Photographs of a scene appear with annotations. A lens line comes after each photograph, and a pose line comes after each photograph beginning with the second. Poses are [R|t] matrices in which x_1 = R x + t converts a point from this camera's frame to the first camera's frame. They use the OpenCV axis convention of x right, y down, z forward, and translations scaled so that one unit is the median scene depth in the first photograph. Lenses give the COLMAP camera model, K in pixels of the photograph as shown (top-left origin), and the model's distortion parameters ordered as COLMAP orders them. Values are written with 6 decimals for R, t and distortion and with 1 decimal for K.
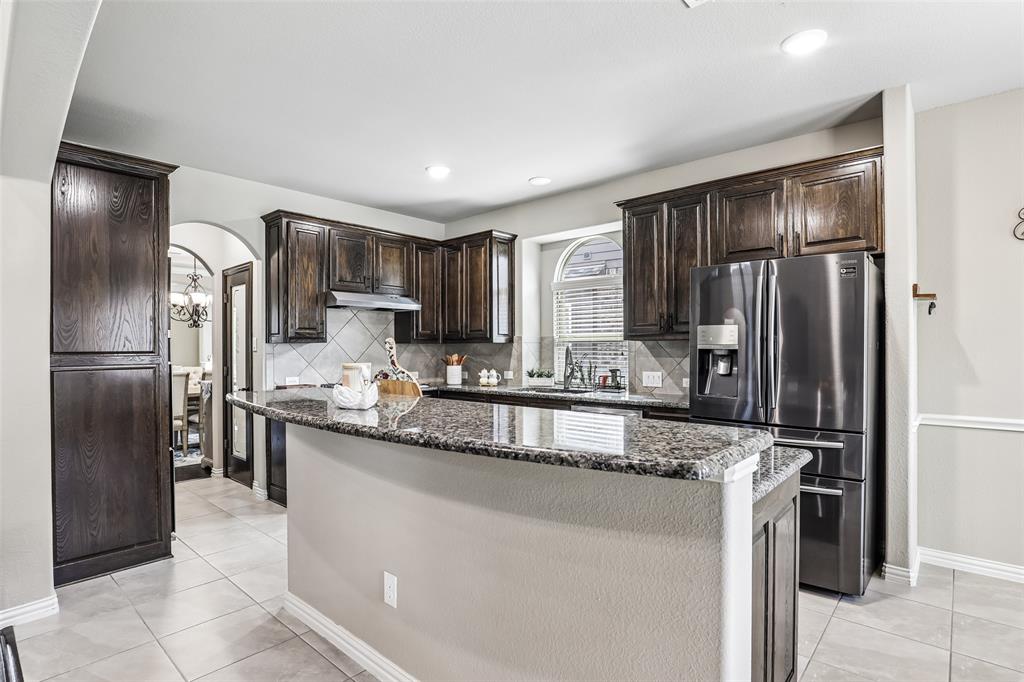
lens RADIAL K [[512.2, 0, 512.0], [0, 512.2, 341.0], [0, 0, 1]] dist [-0.022015, -0.000035]
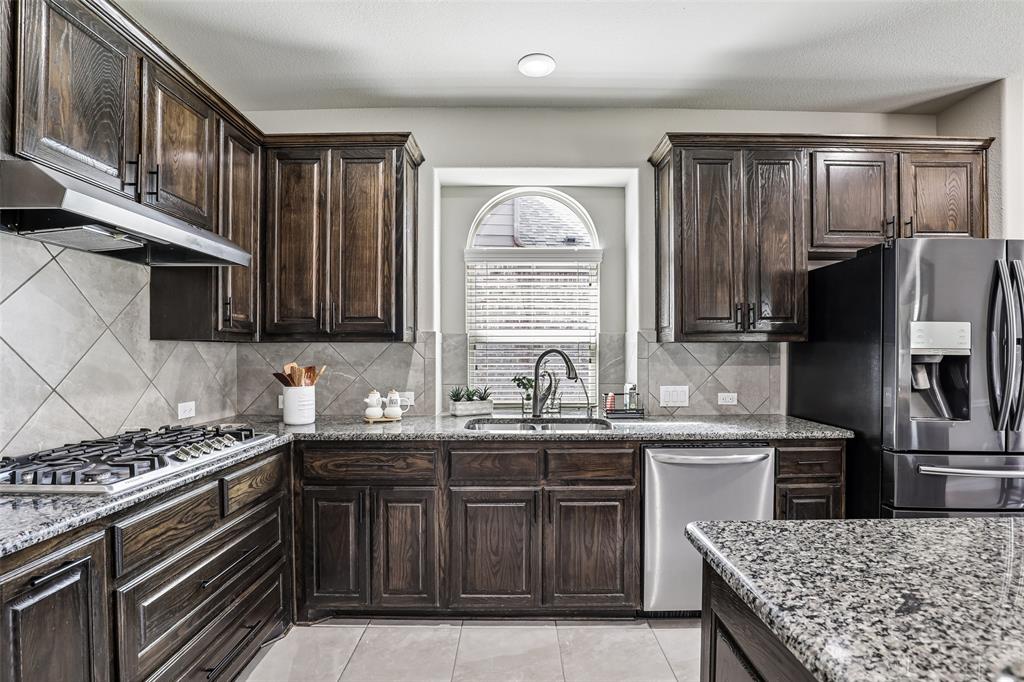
lens RADIAL K [[484.7, 0, 514.0], [0, 484.7, 349.7], [0, 0, 1]] dist [-0.032661, 0.009885]
pose [[0.743876, 0.006966, 0.668281, -0.285947], [-0.012891, 0.999909, 0.003926, 0.007906], [-0.668193, -0.011535, 0.743899, 0.528428]]
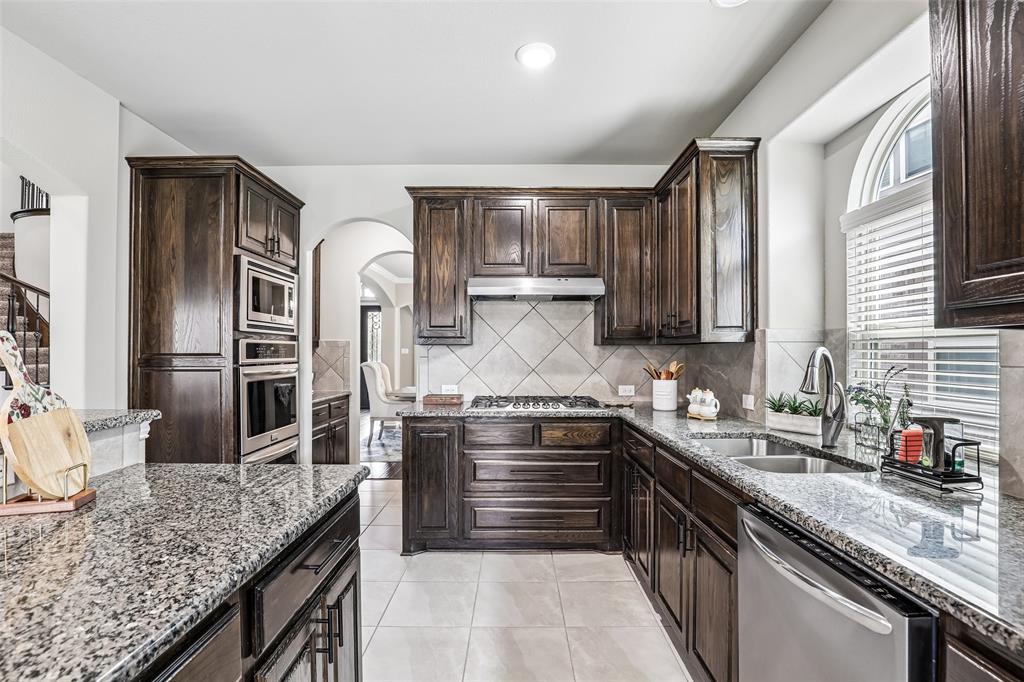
lens RADIAL K [[472.0, 0, 514.1], [0, 472.0, 349.6], [0, 0, 1]] dist [-0.023582, 0.000977]
pose [[0.665736, 0.001055, -0.746186, 0.203075], [0.006350, 0.999955, 0.007079, 0.006194], [0.746160, -0.009451, 0.665699, 0.500619]]
